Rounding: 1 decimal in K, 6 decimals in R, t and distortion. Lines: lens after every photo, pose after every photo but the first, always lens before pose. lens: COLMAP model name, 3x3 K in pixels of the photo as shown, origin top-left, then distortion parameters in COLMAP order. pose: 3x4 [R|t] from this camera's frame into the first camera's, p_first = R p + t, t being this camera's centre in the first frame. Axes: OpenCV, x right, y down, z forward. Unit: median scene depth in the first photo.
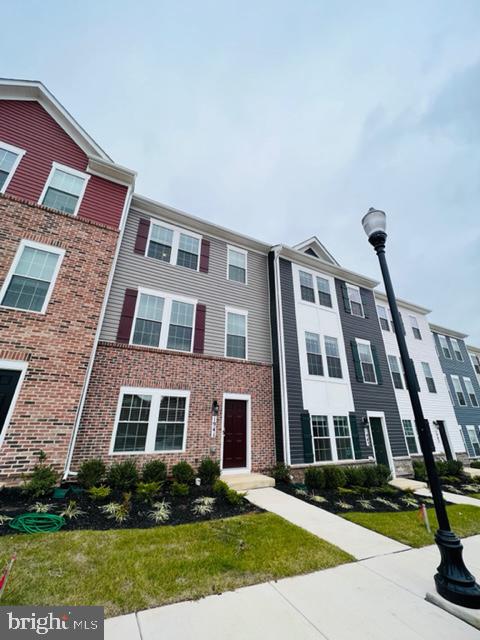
lens RADIAL K [[254.6, 0, 240.1], [0, 254.6, 320.3], [0, 0, 1]] dist [-0.000103, 0.000147]
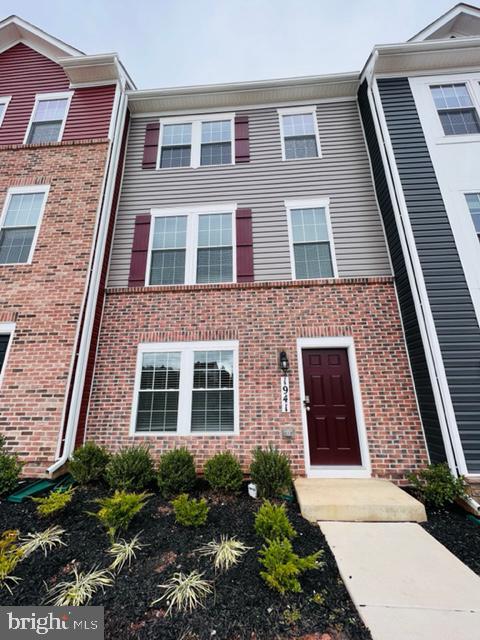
lens RADIAL K [[254.6, 0, 241.0], [0, 254.6, 319.3], [0, 0, 1]] dist [-0.000103, 0.000147]
pose [[0.851514, -0.167487, -0.496862, 0.131541], [0.219573, 0.974423, 0.047835, 0.204426], [0.476142, -0.149830, 0.866510, 0.483058]]
